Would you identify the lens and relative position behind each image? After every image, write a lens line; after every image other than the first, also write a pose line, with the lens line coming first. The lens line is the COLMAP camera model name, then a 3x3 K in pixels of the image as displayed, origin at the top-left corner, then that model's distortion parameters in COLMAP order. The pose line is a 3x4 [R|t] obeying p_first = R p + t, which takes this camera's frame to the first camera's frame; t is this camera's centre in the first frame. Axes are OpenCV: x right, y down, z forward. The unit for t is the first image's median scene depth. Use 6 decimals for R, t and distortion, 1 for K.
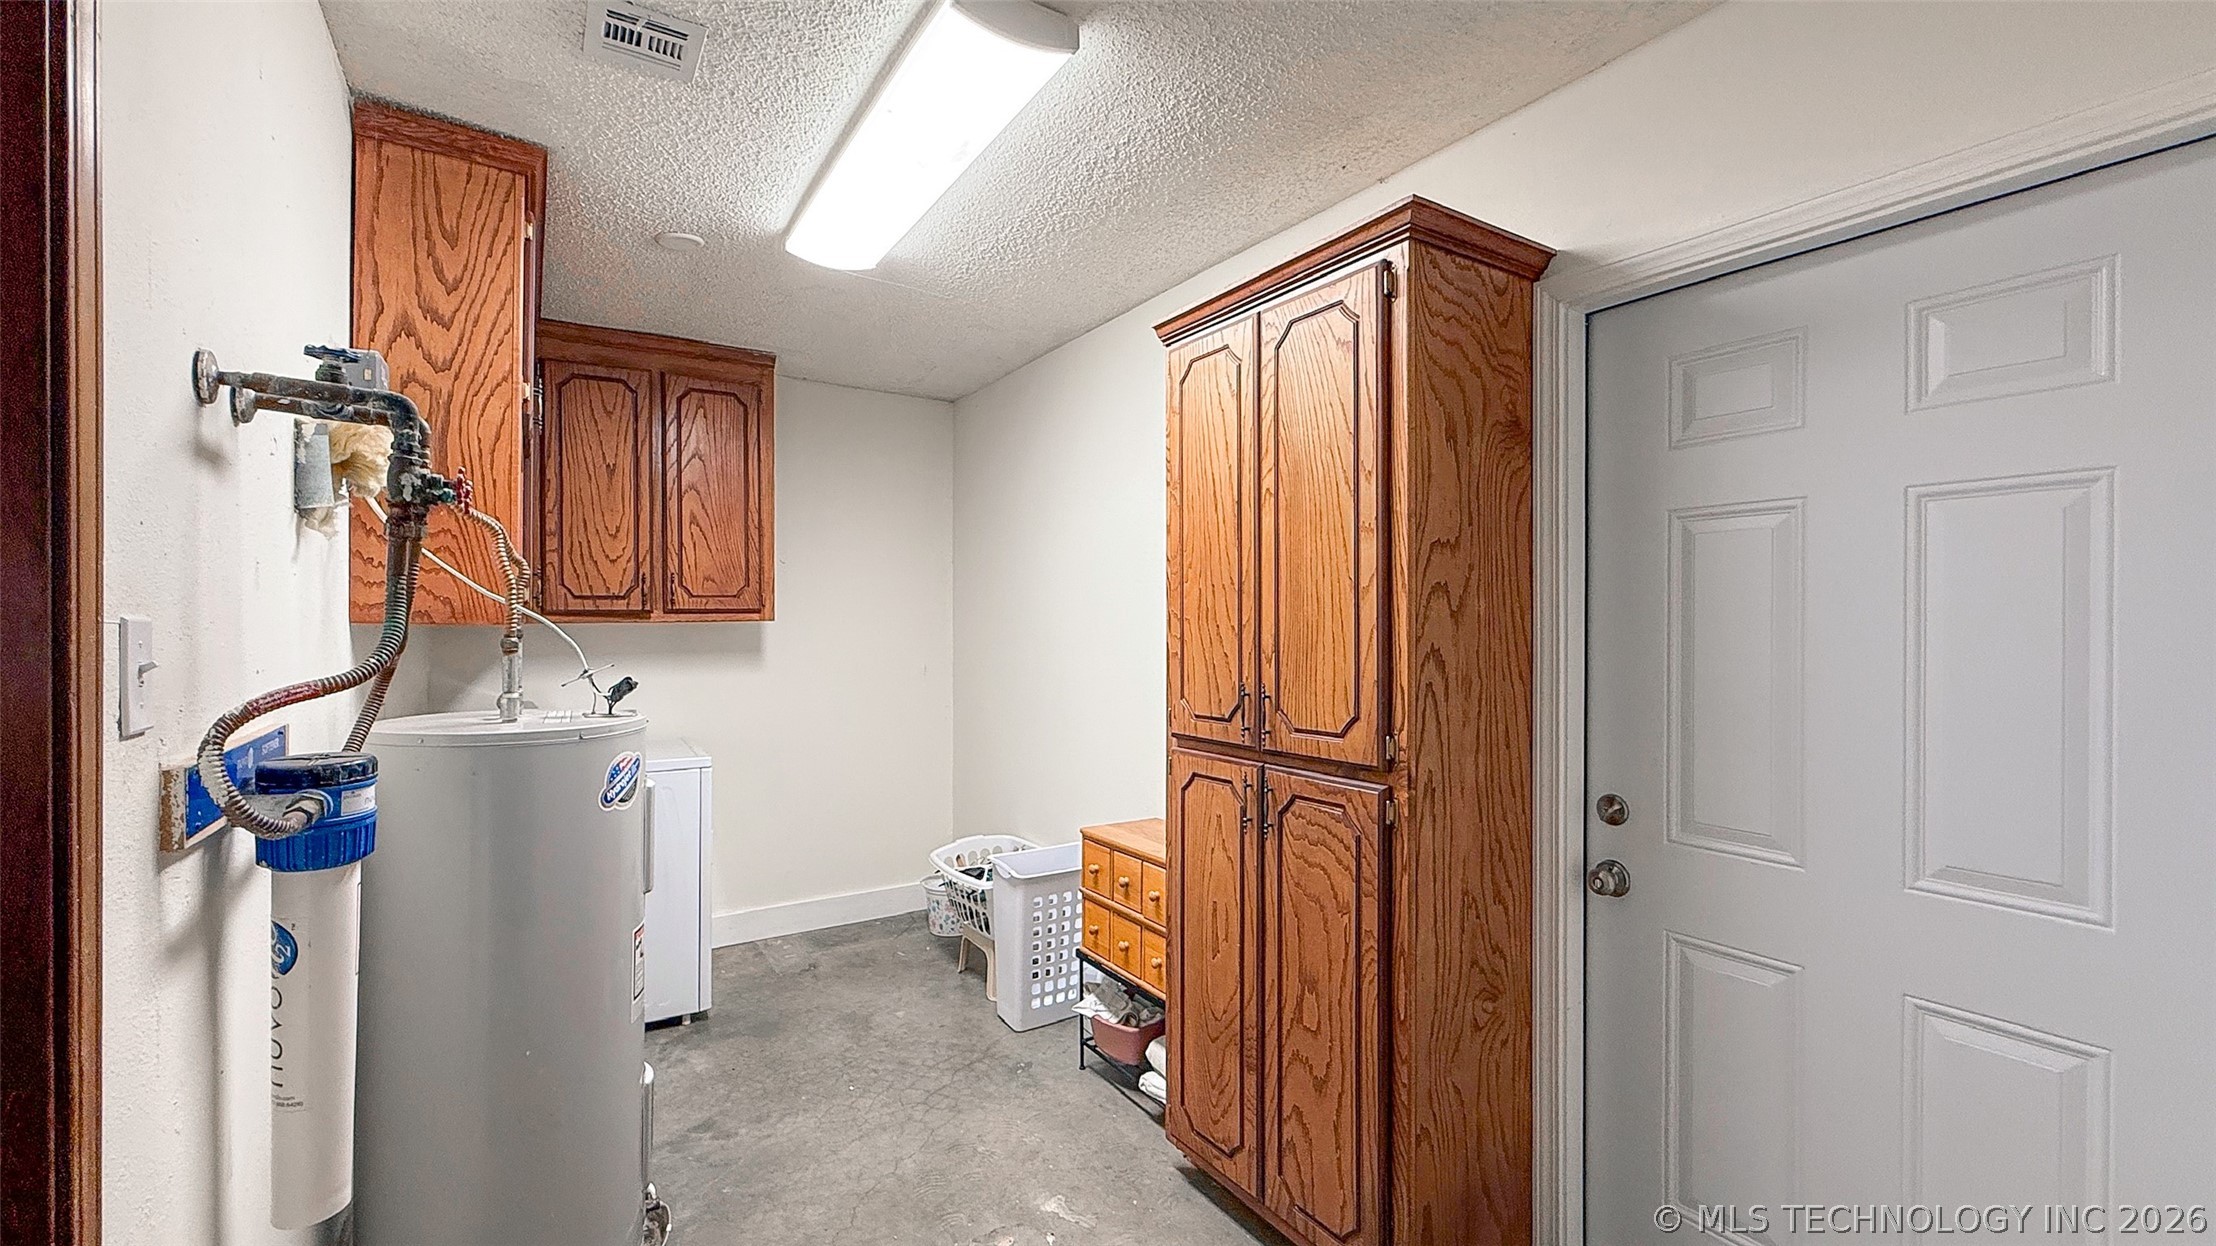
lens RADIAL K [[897.0, 0, 1108.0], [0, 897.0, 623.0], [0, 0, 1]] dist [-0.001255, -0.000092]
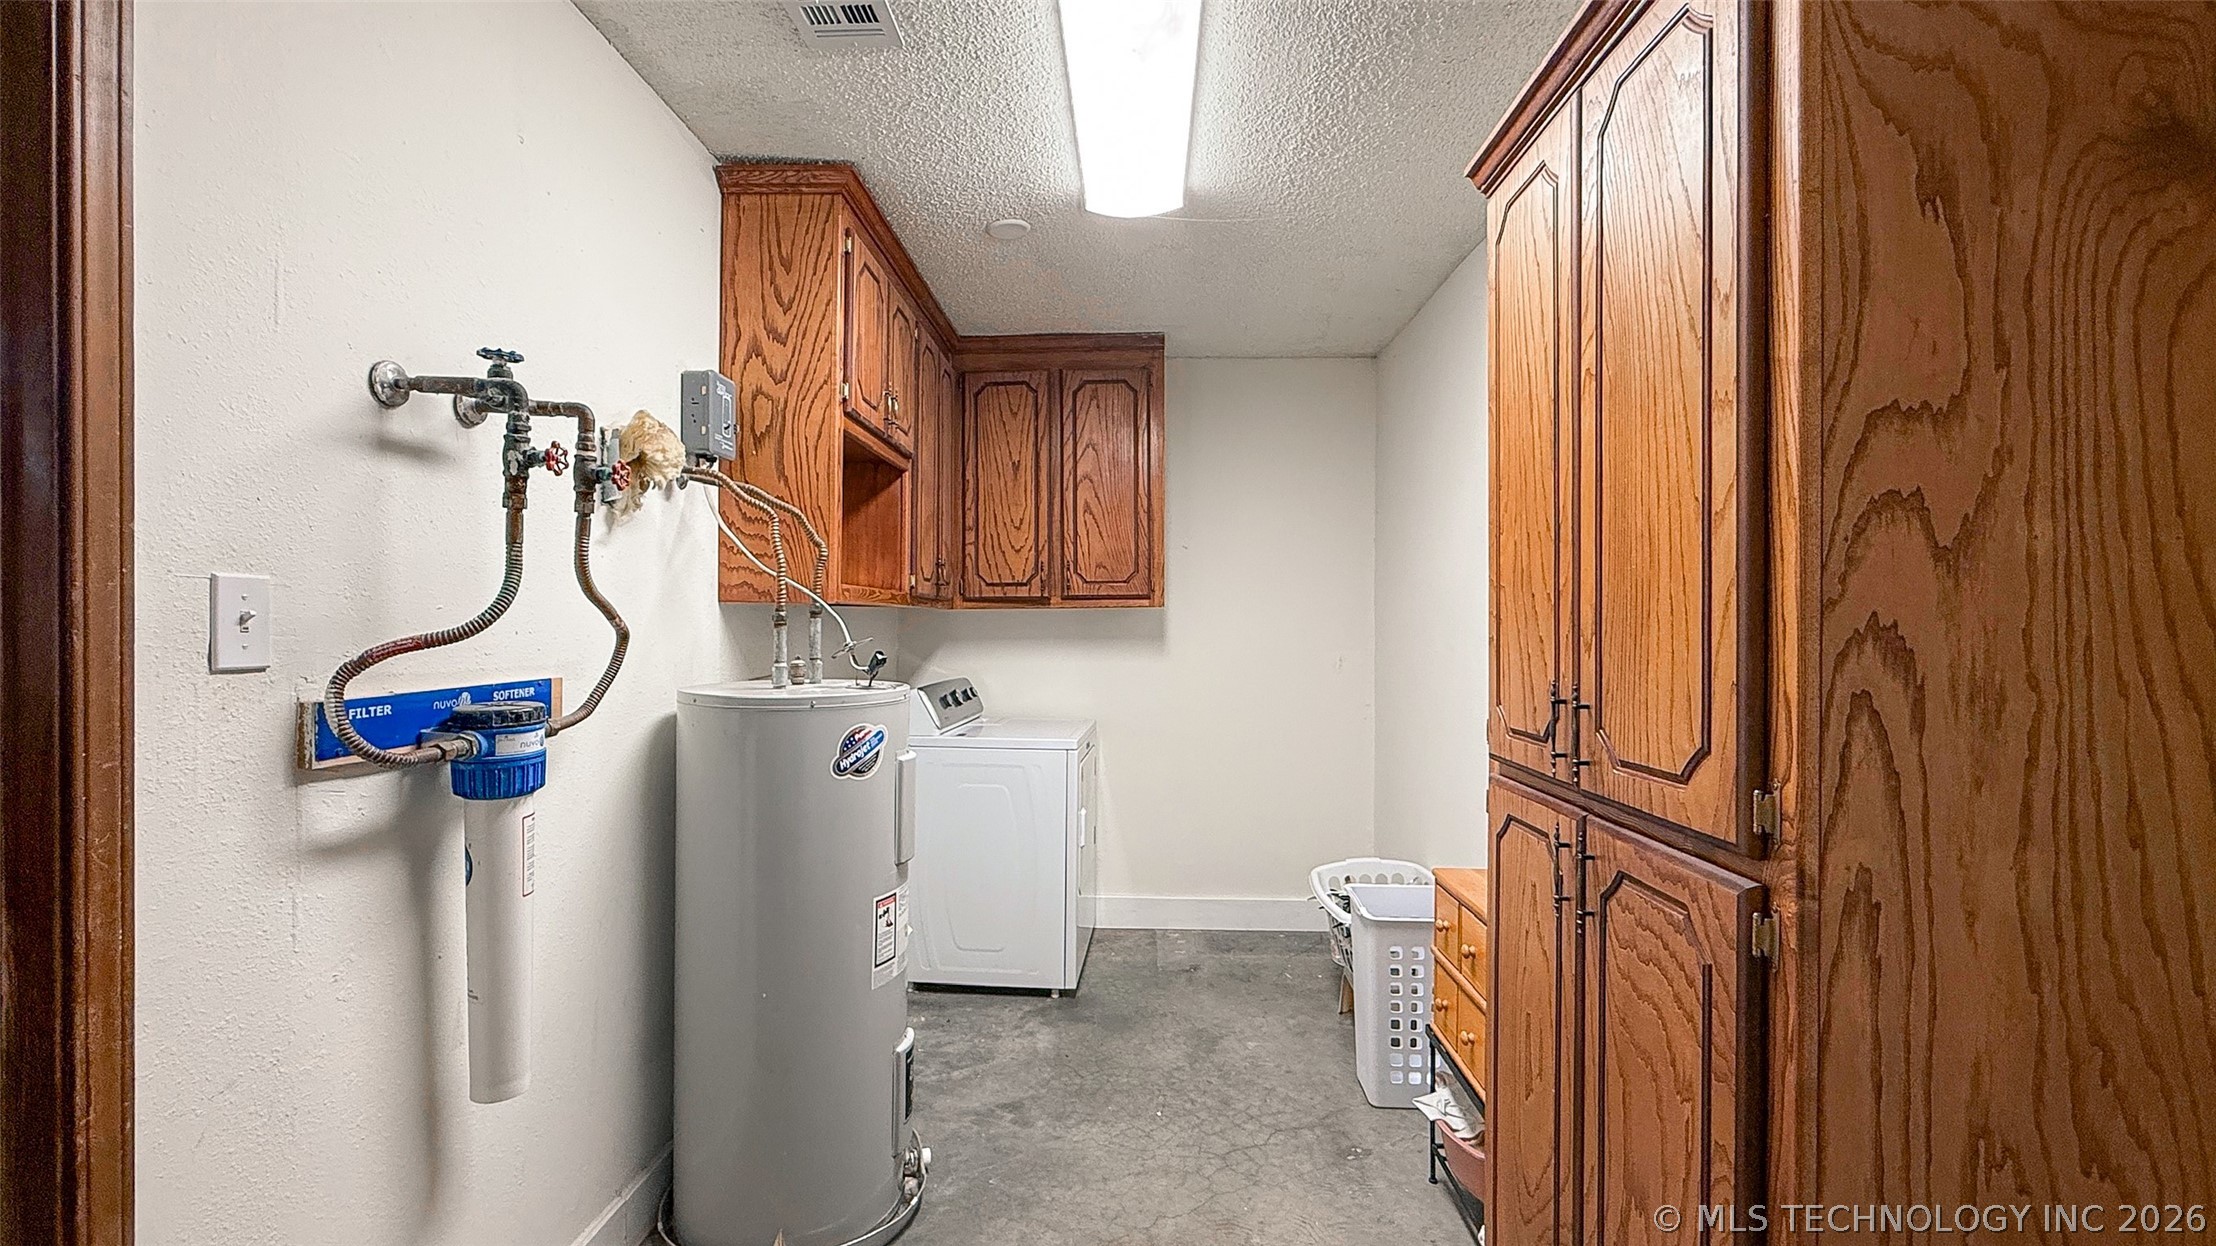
lens RADIAL K [[897.0, 0, 1108.0], [0, 897.0, 623.0], [0, 0, 1]] dist [-0.001255, -0.000092]
pose [[0.817011, 0.002766, -0.576615, 0.263762], [-0.001610, 0.999996, 0.002515, 0.024029], [0.576619, -0.001127, 0.817012, 0.303774]]
